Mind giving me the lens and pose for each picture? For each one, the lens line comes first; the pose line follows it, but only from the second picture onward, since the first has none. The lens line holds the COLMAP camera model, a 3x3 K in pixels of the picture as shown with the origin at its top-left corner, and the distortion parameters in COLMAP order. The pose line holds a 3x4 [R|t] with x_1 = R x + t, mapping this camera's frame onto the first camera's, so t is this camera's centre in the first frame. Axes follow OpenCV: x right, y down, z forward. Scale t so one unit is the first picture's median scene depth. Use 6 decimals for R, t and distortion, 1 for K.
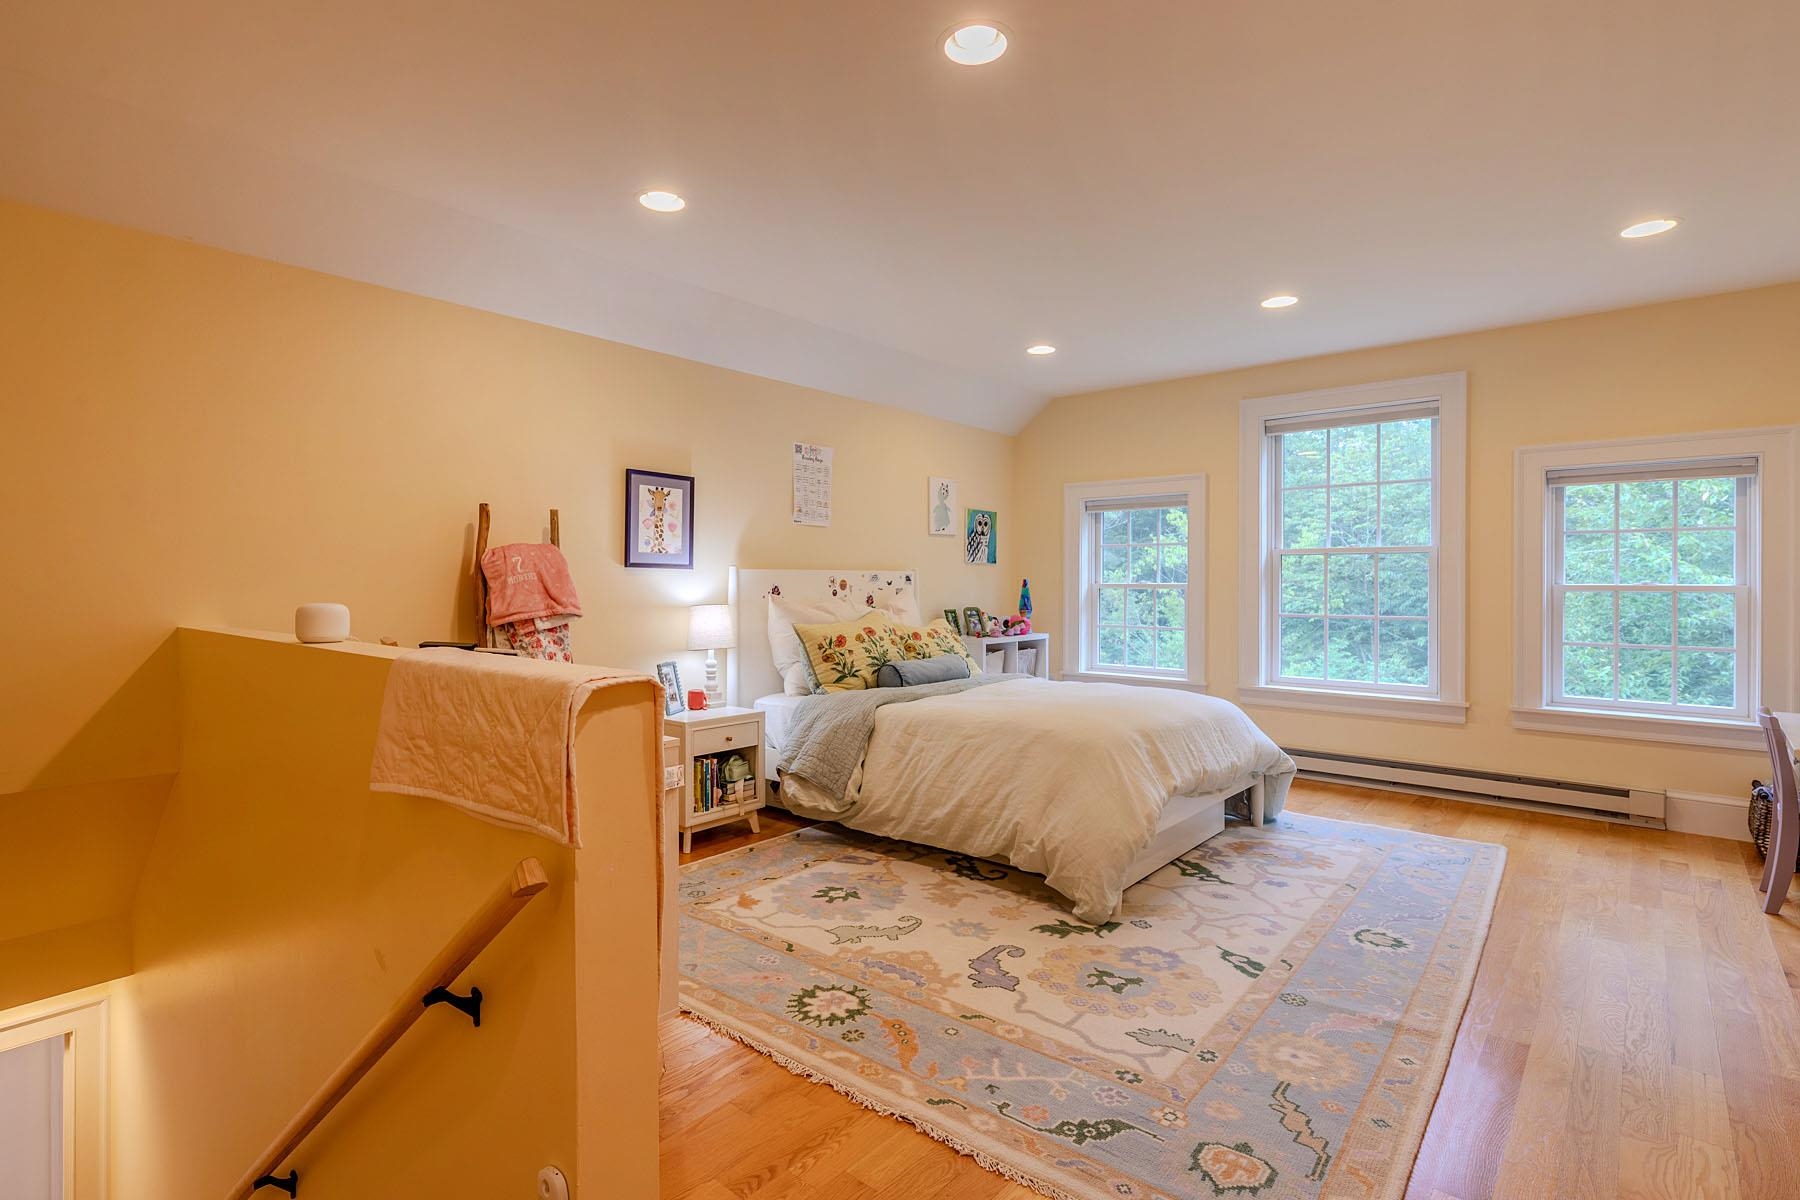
lens RADIAL K [[852.4, 0, 900.0], [0, 852.4, 600.0], [0, 0, 1]] dist [0.007376, 0.000416]
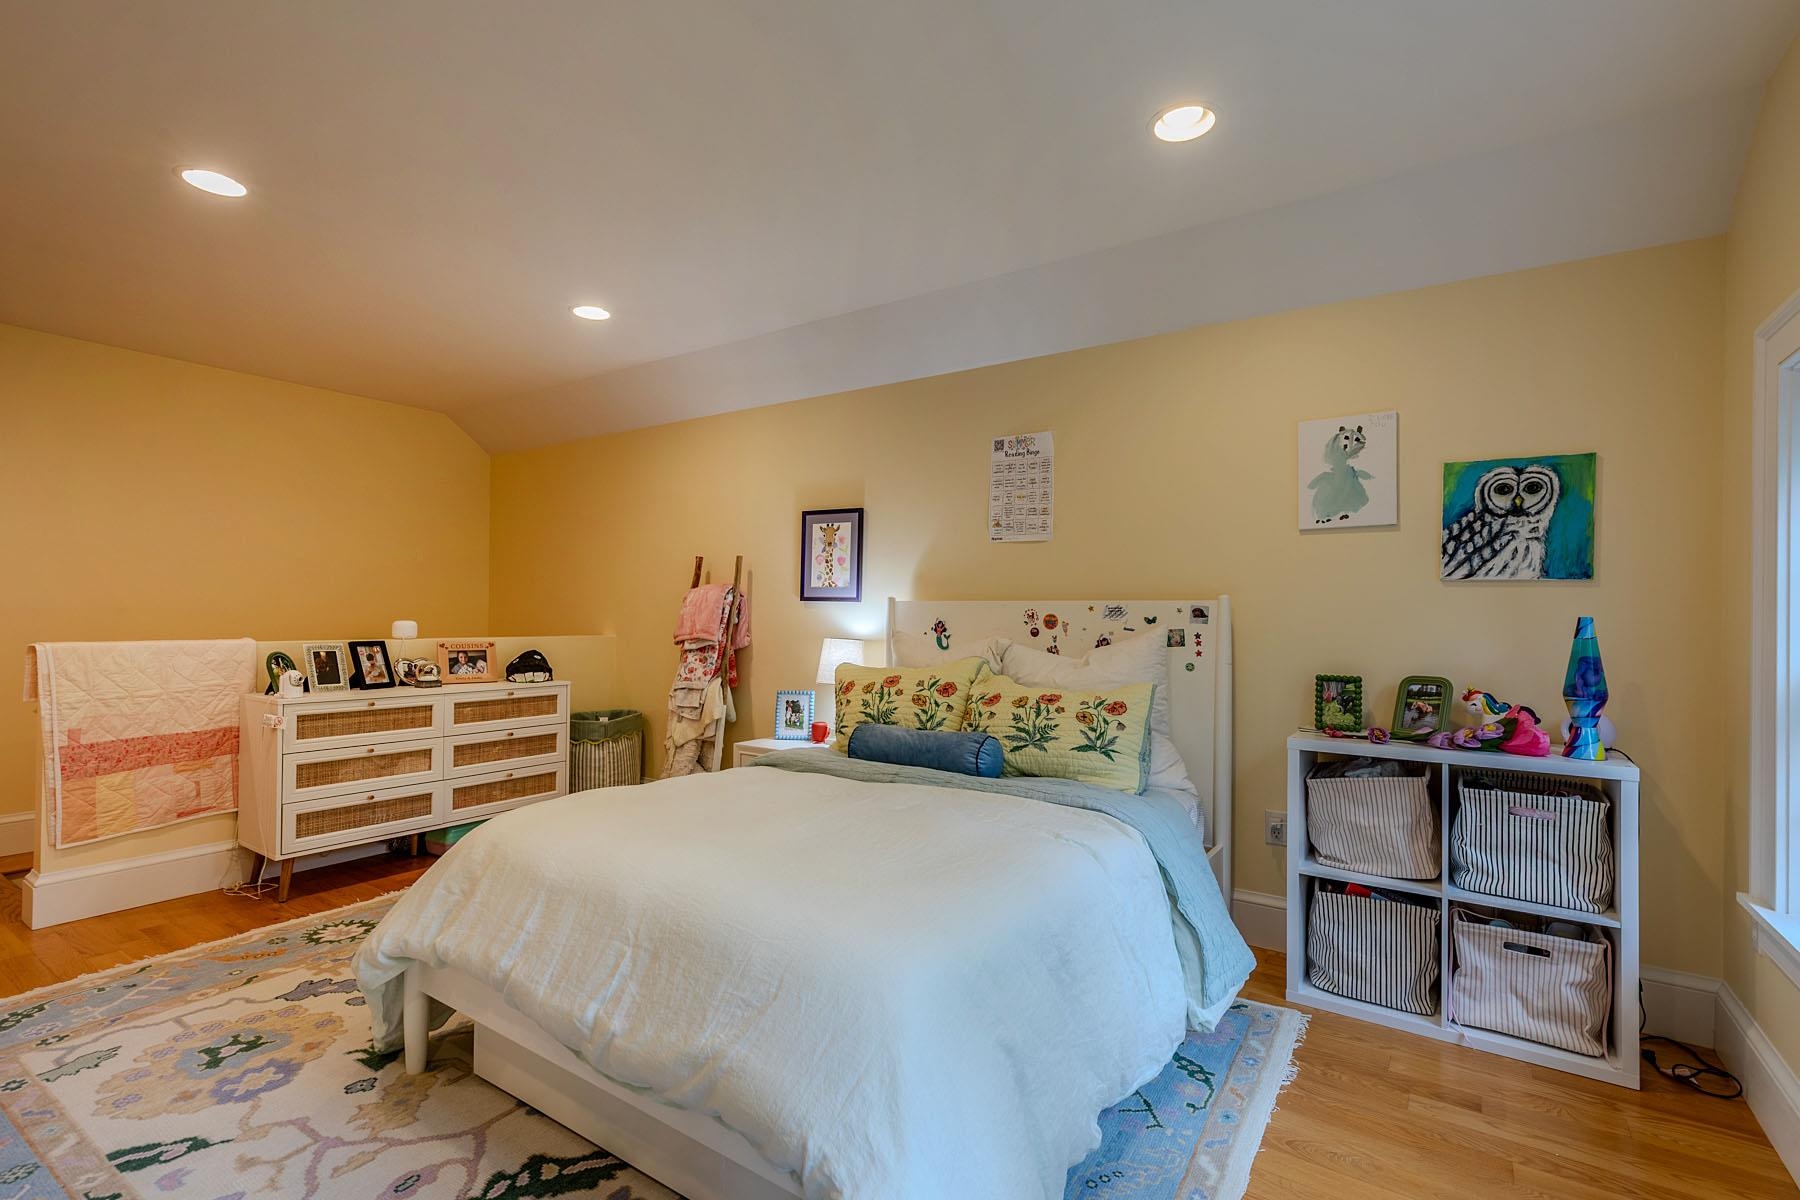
lens RADIAL K [[852.4, 0, 900.0], [0, 852.4, 600.0], [0, 0, 1]] dist [0.007376, 0.000416]
pose [[0.099939, -0.023211, -0.994723, 0.764659], [-0.037301, 0.998938, -0.027057, -0.014451], [0.994294, 0.039808, 0.098967, 0.995646]]
